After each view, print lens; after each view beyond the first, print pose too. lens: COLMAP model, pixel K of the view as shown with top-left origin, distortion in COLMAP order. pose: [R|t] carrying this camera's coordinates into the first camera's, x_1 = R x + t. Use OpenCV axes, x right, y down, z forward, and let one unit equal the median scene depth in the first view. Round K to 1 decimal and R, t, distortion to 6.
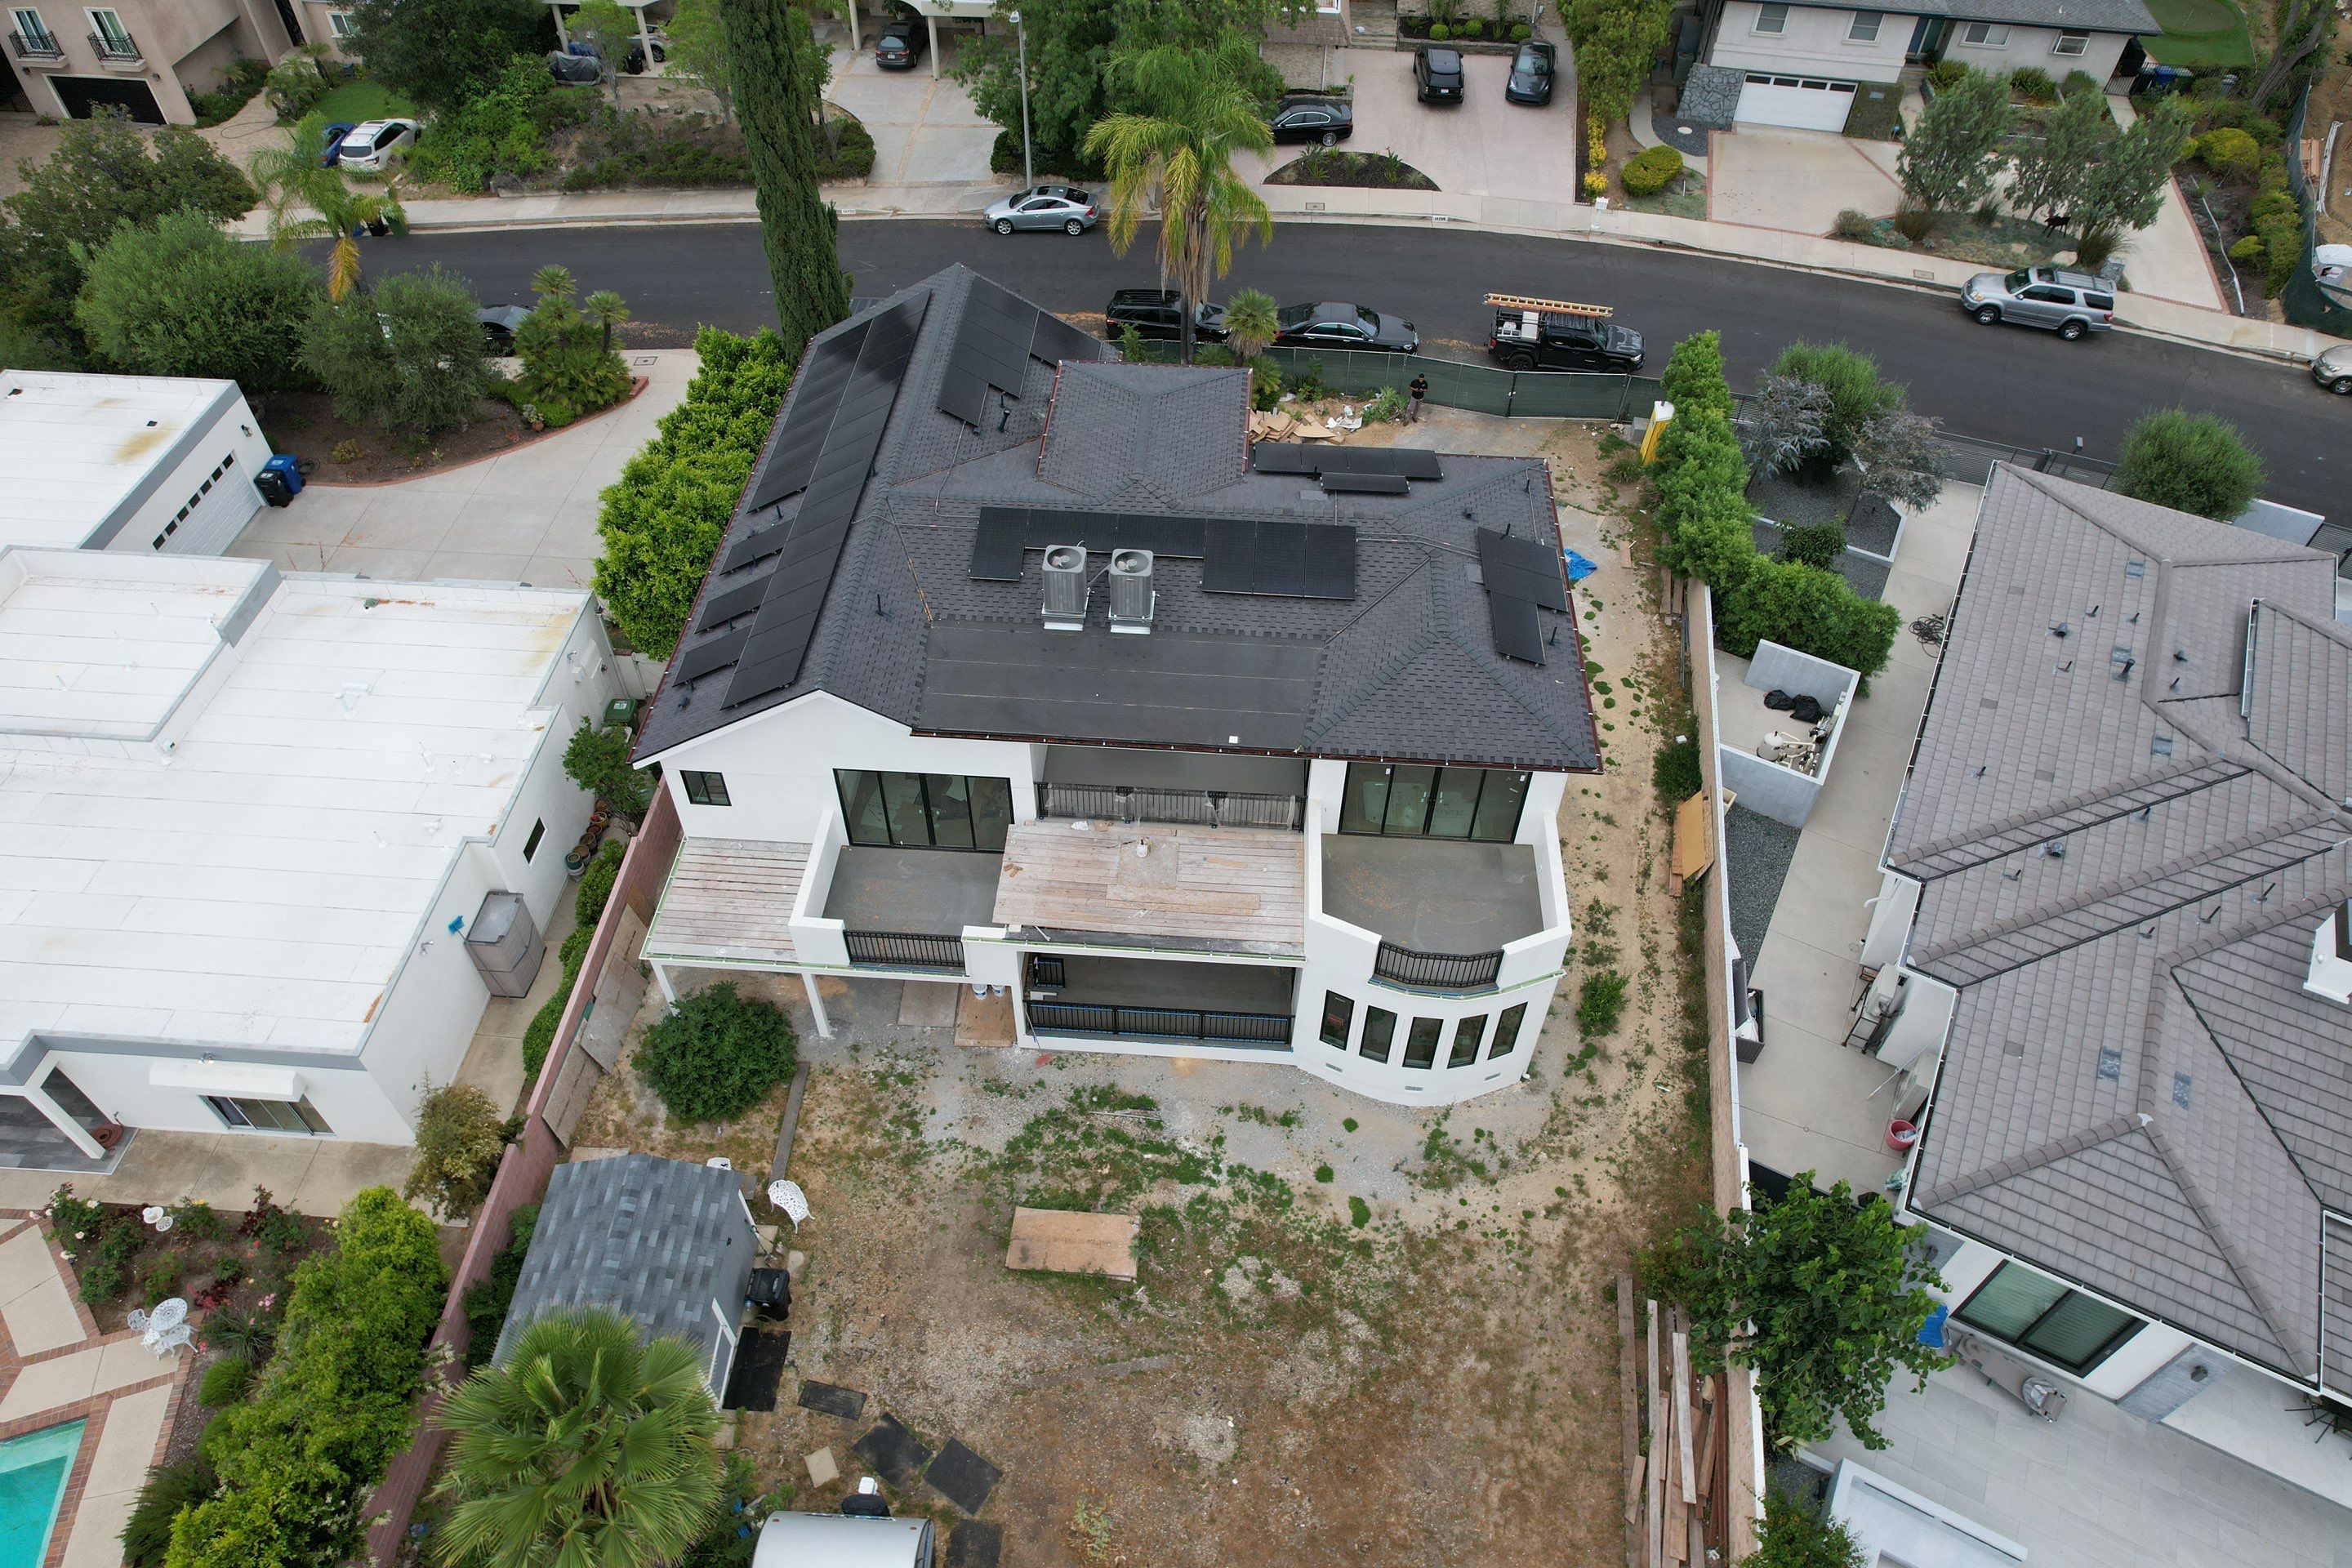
lens RADIAL K [[1509.7, 0, 1178.8], [0, 1509.7, 784.5], [0, 0, 1]] dist [-0.078873, 0.070126]
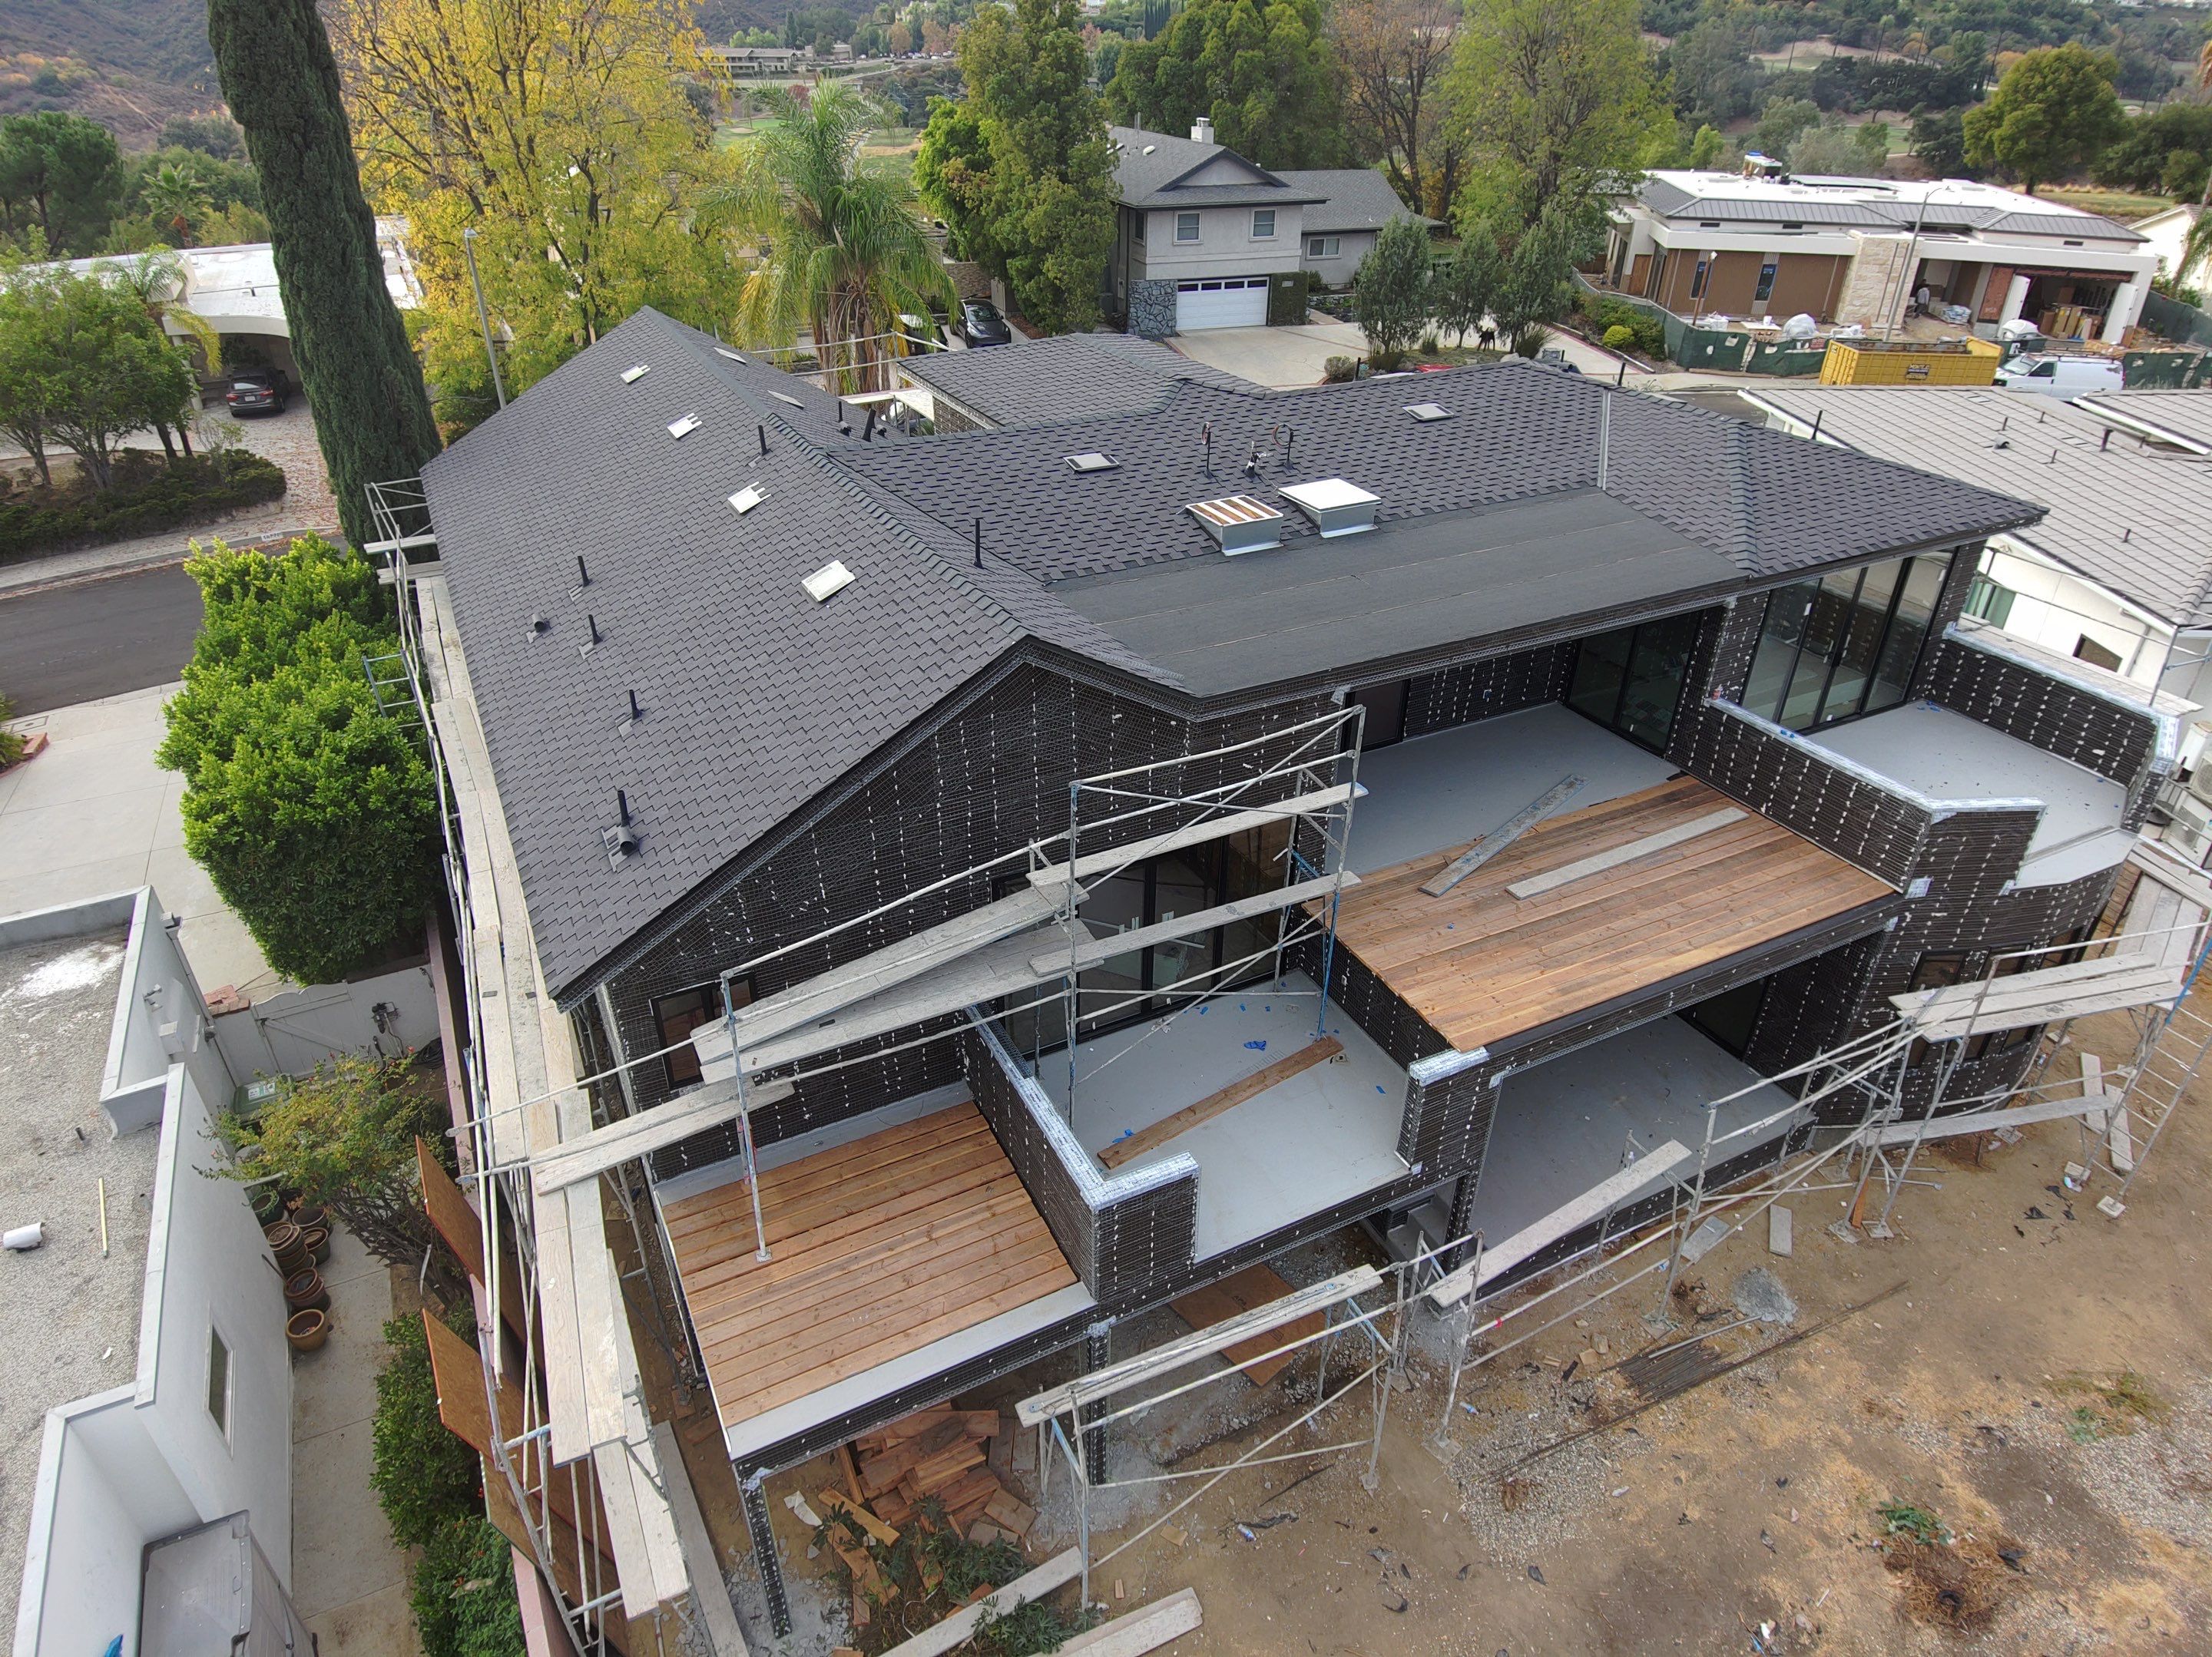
lens RADIAL K [[1310.3, 0, 1103.9], [0, 1310.3, 842.0], [0, 0, 1]] dist [0.027049, -0.049789]
pose [[0.860113, -0.275193, 0.429505, -0.355209], [0.376544, 0.910546, -0.170650, 0.058652], [-0.344123, 0.308506, 0.886794, 0.586159]]
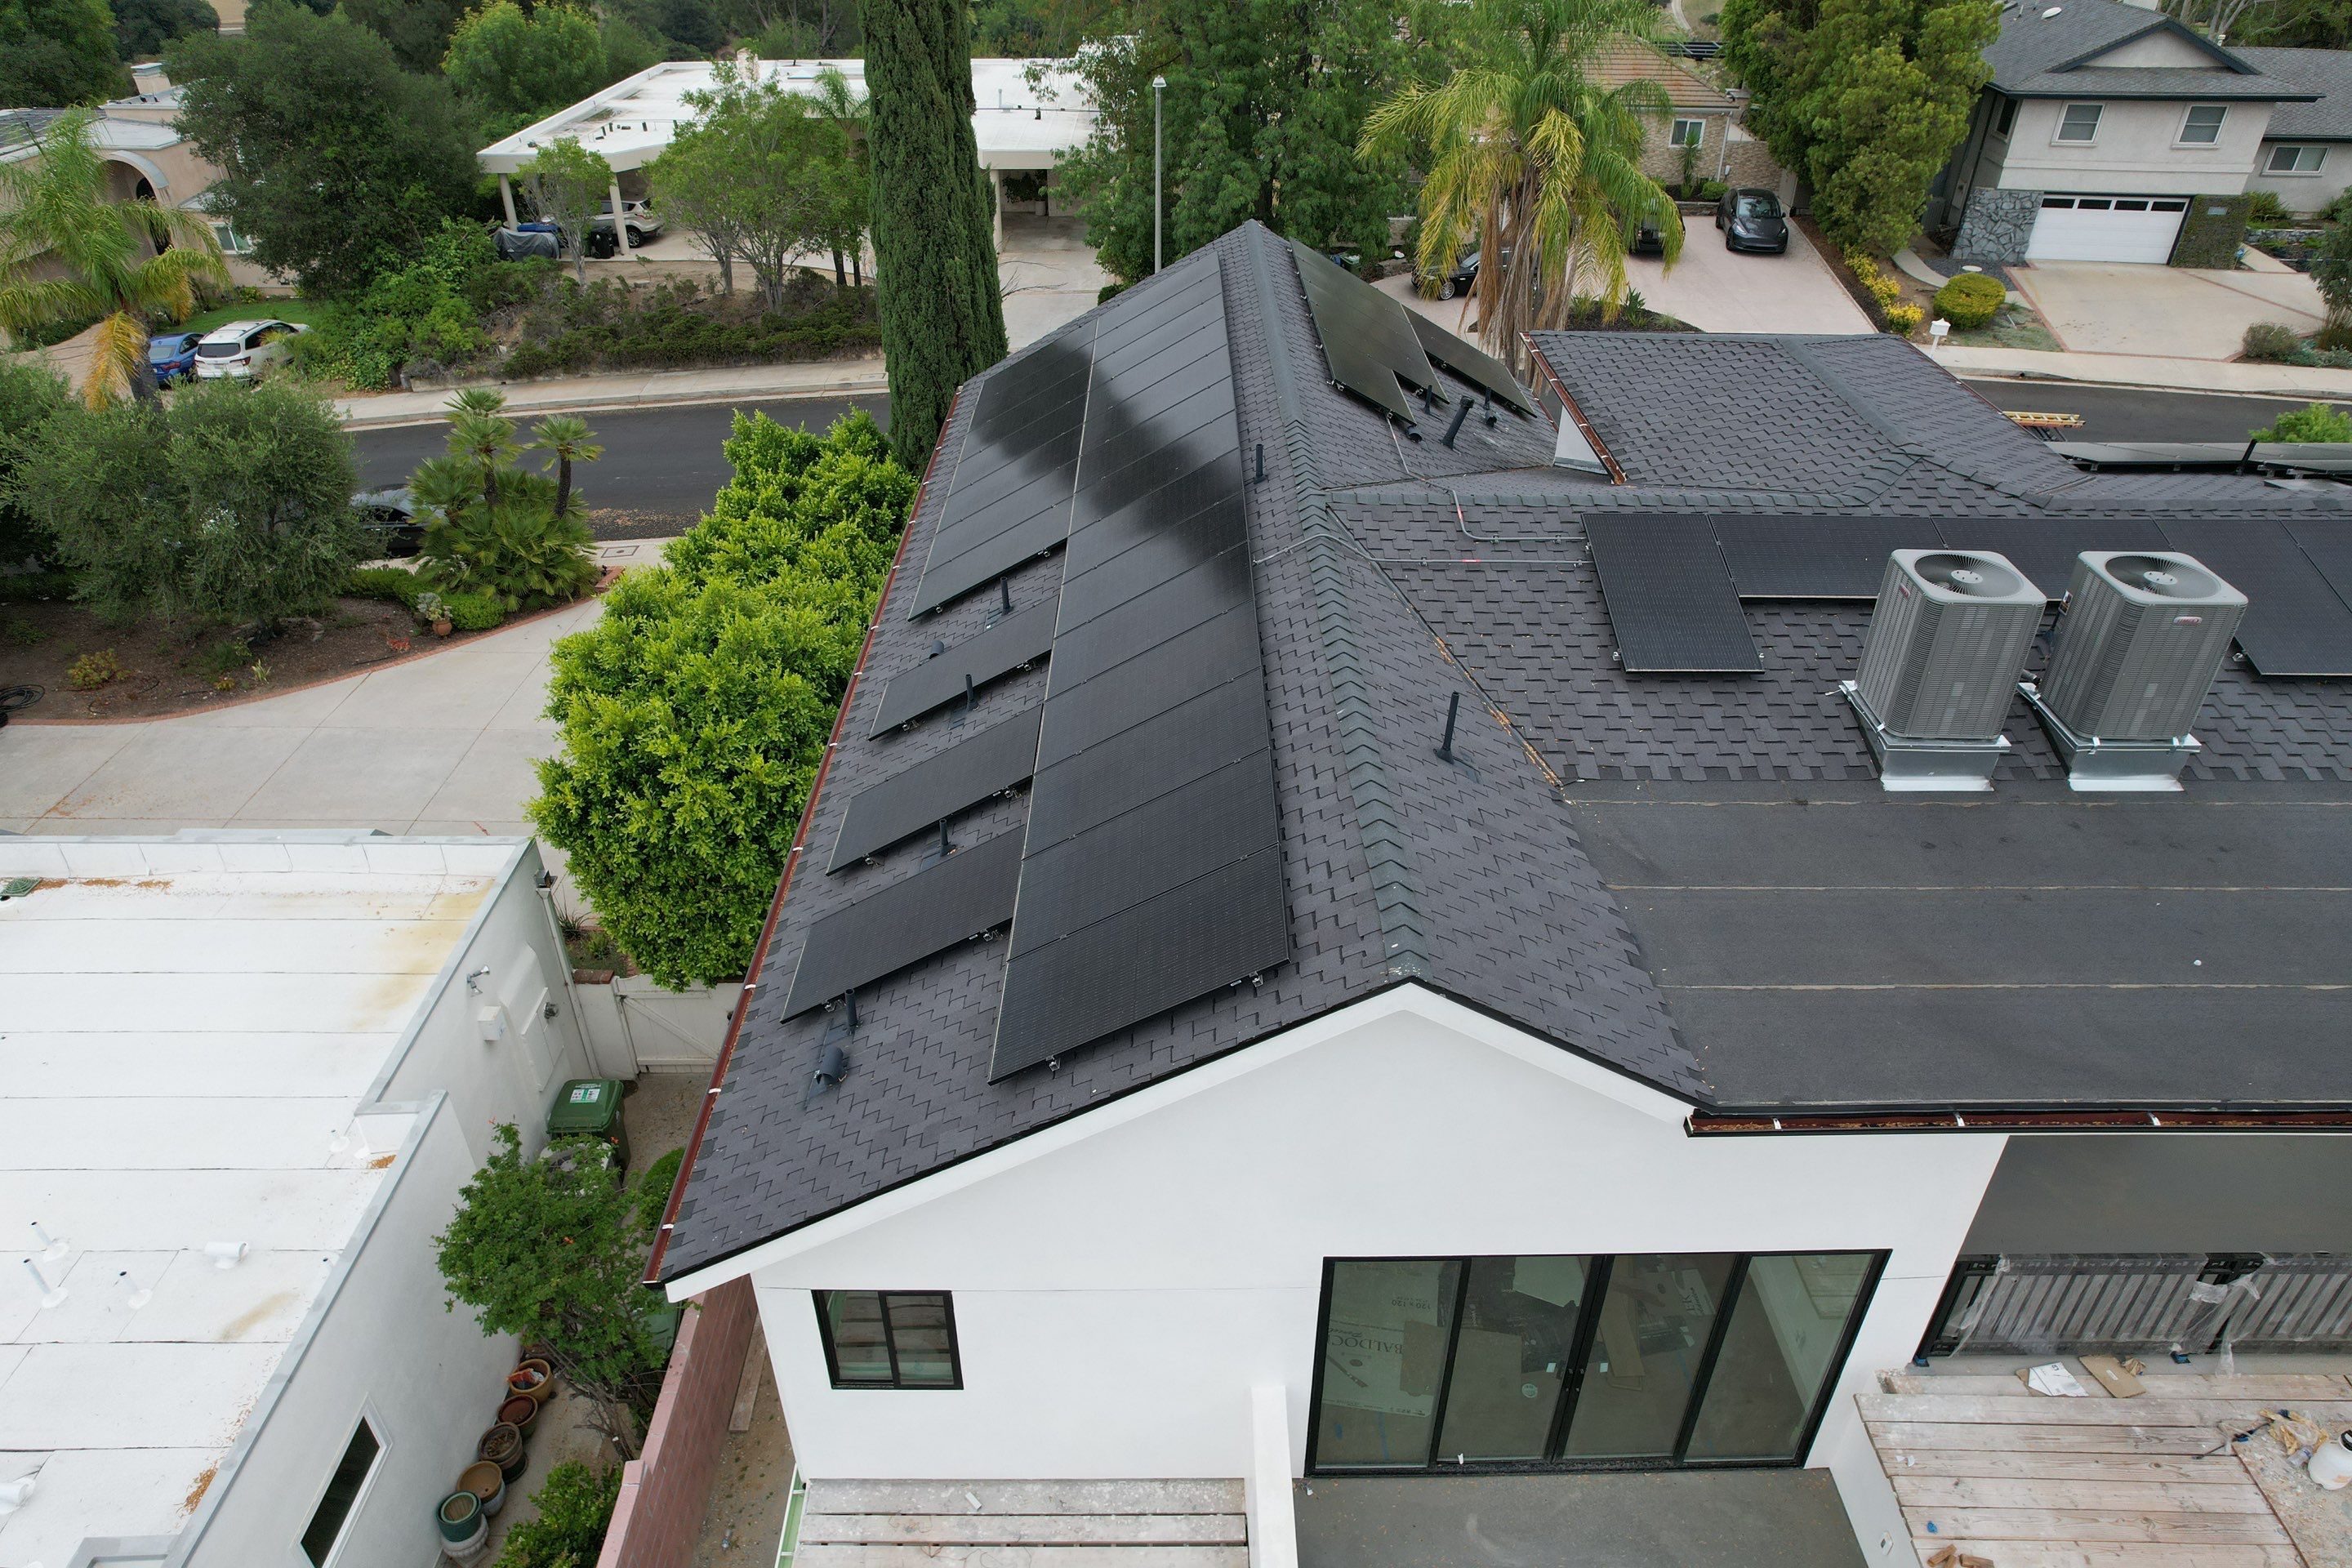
lens RADIAL K [[1509.7, 0, 1175.7], [0, 1509.7, 779.0], [0, 0, 1]] dist [-0.078873, 0.070126]
pose [[0.997623, -0.046702, 0.050665, -0.258208], [0.057602, 0.968754, -0.241241, -0.031900], [-0.037815, 0.243586, 0.969142, 0.645768]]
